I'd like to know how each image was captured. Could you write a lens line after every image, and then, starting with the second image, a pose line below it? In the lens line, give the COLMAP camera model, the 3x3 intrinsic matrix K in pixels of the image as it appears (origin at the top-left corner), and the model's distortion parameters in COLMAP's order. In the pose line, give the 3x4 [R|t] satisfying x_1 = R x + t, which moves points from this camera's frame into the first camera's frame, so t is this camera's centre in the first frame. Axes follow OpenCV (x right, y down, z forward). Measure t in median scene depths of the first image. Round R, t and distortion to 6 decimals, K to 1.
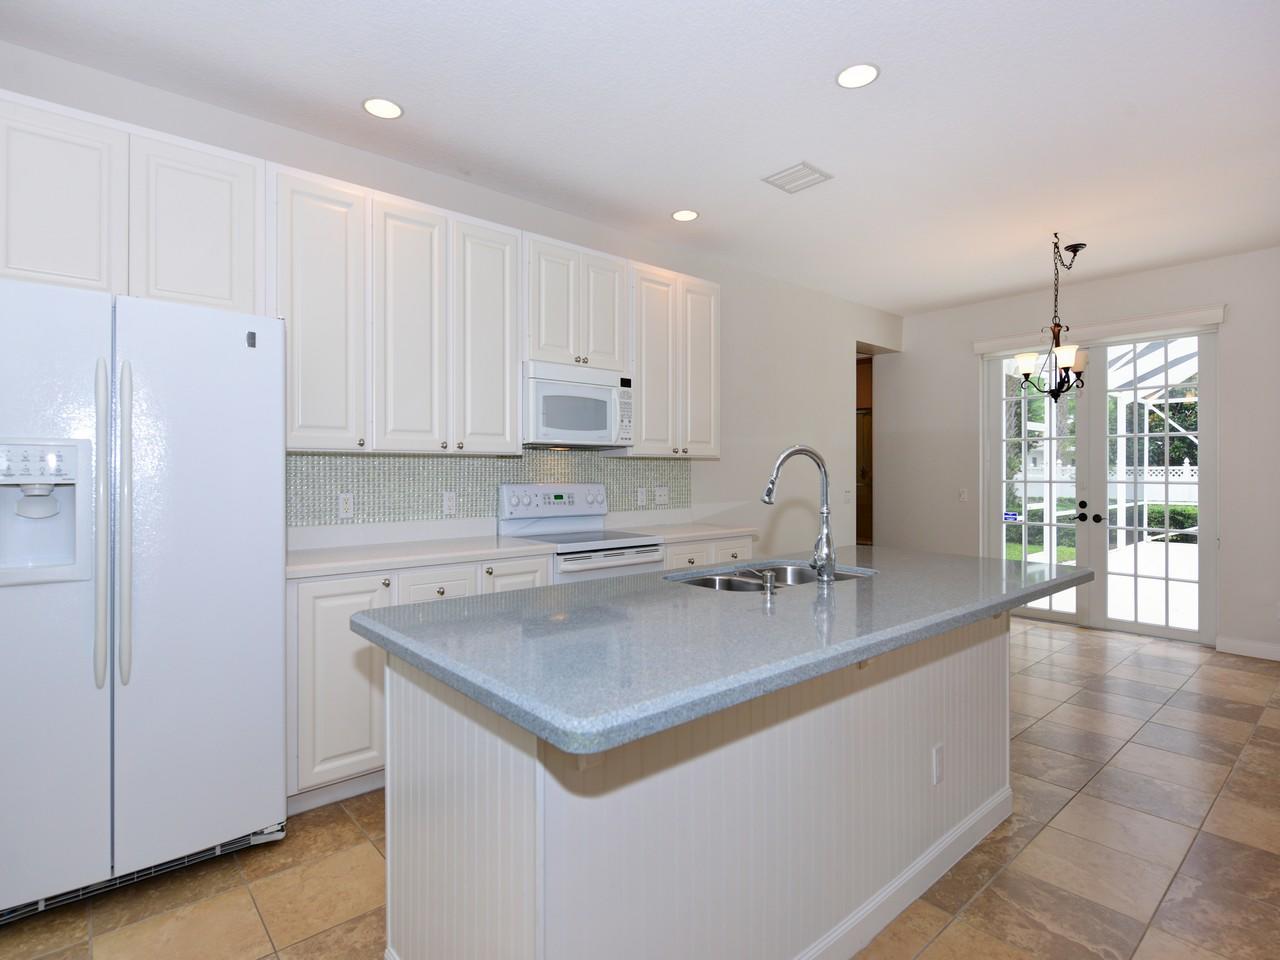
lens RADIAL K [[663.3, 0, 636.0], [0, 663.3, 469.0], [0, 0, 1]] dist [-0.001187, -0.001639]
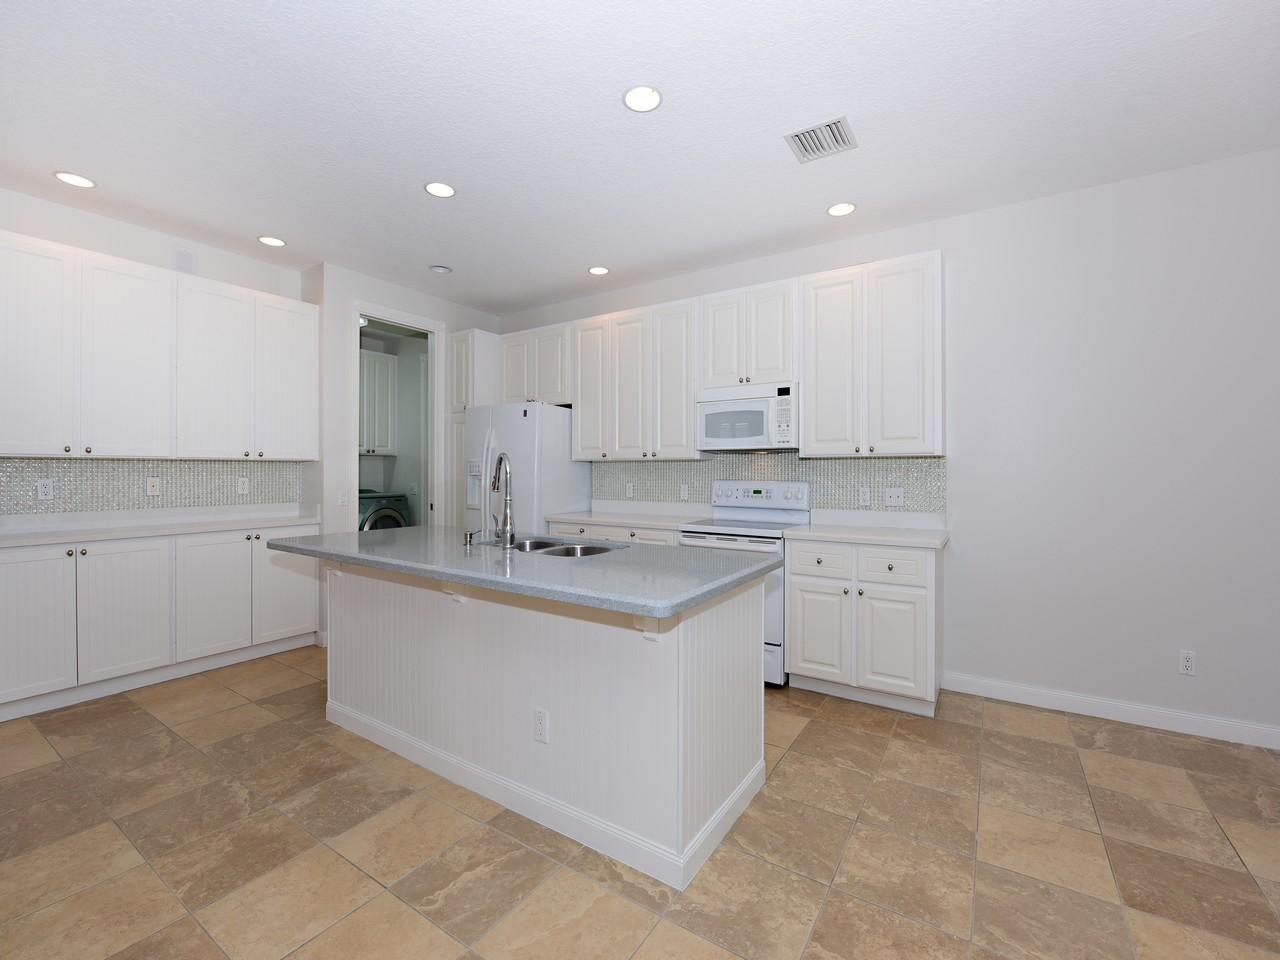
lens RADIAL K [[541.9, 0, 637.8], [0, 541.9, 472.7], [0, 0, 1]] dist [-0.016195, -0.000483]
pose [[0.271583, 0.002188, -0.962412, 0.821889], [0.002580, 0.999992, 0.003001, 0.003266], [0.962411, -0.003298, 0.271576, 0.535712]]
